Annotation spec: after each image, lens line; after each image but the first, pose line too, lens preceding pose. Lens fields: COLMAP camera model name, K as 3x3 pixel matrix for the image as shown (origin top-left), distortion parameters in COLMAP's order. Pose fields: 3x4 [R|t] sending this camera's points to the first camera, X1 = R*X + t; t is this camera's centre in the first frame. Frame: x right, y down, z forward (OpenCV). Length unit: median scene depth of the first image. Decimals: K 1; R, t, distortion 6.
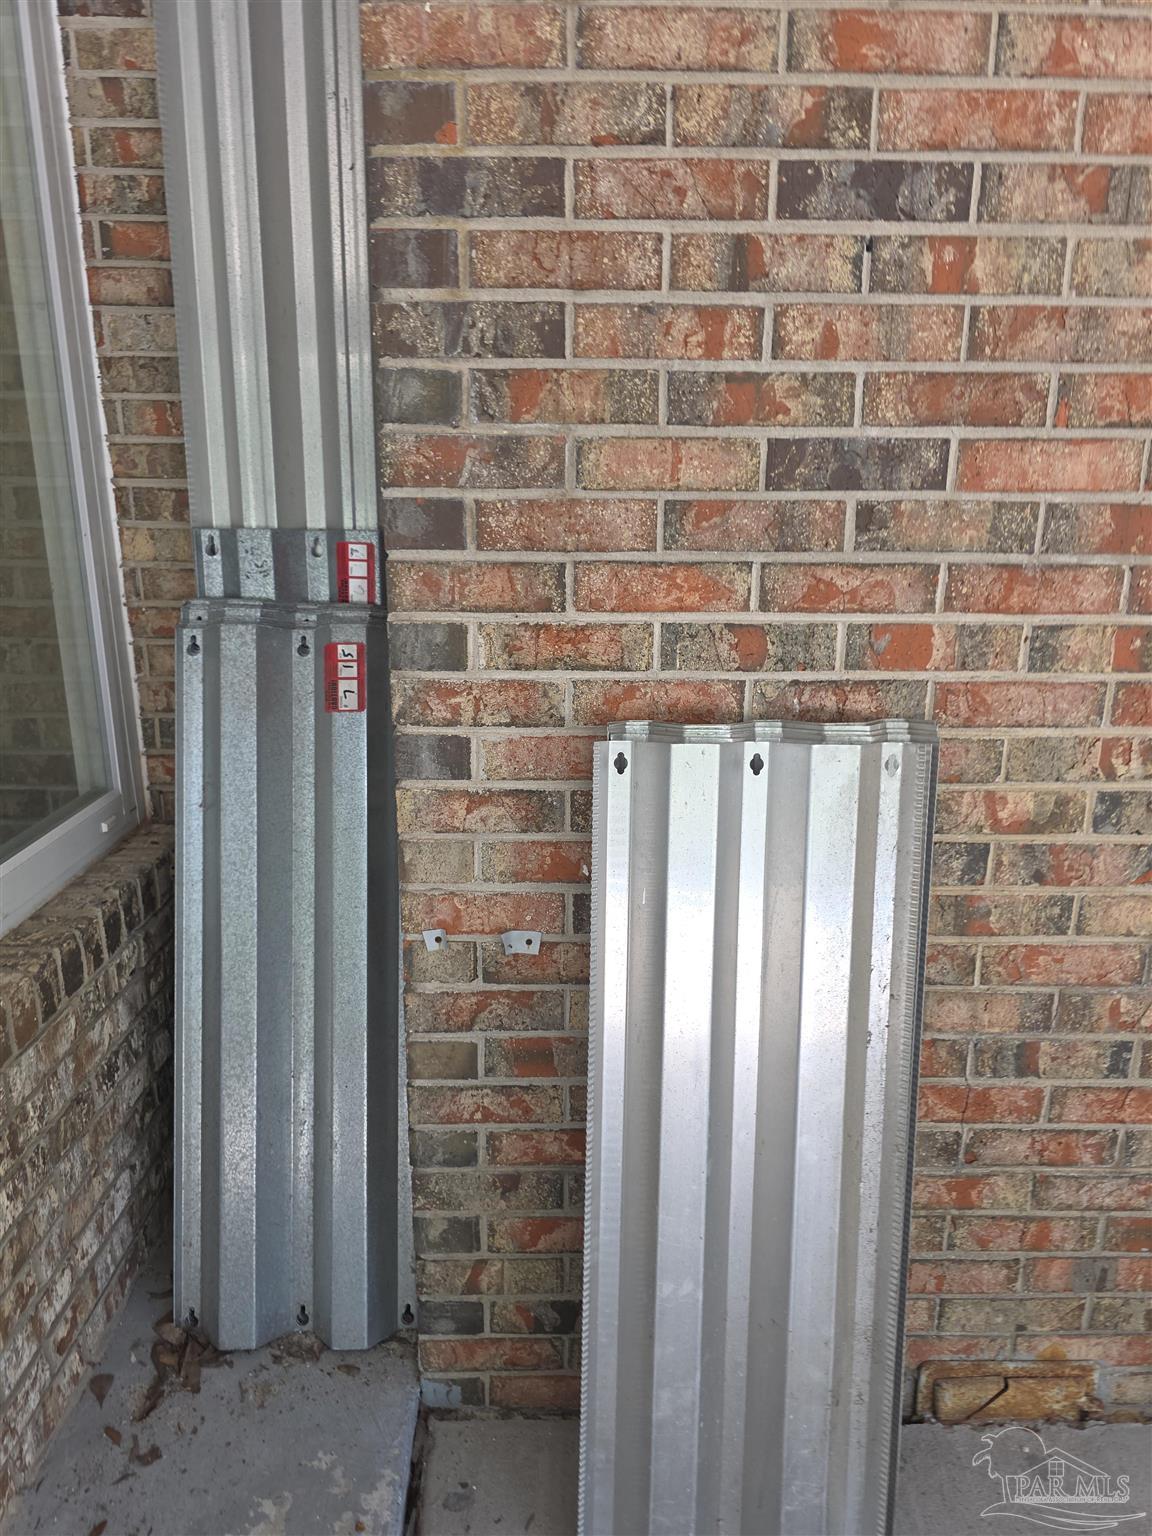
lens RADIAL K [[1021.9, 0, 576.0], [0, 1021.9, 768.0], [0, 0, 1]] dist [0.041960, -0.040499]
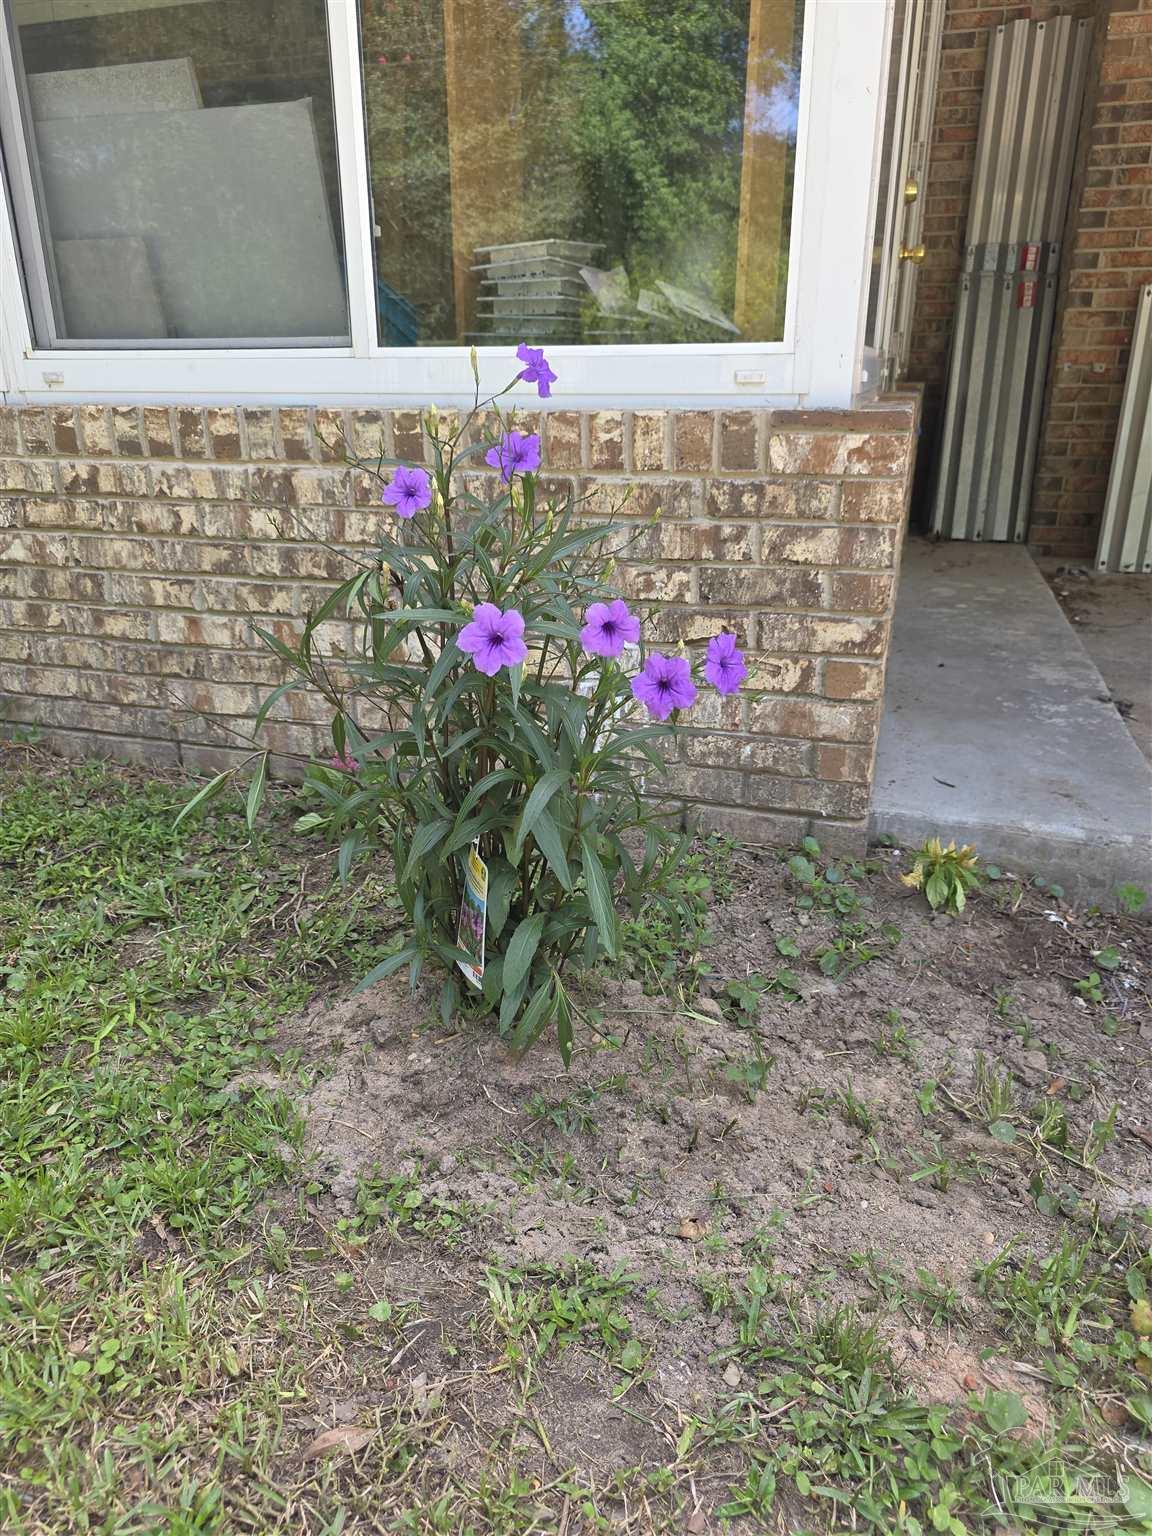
lens RADIAL K [[1021.9, 0, 576.0], [0, 1021.9, 768.0], [0, 0, 1]] dist [0.041960, -0.040499]
pose [[0.946618, 0.106464, -0.304269, -0.490527], [-0.073322, 0.990258, 0.118379, 1.166143], [0.313908, -0.089750, 0.945202, -2.657609]]
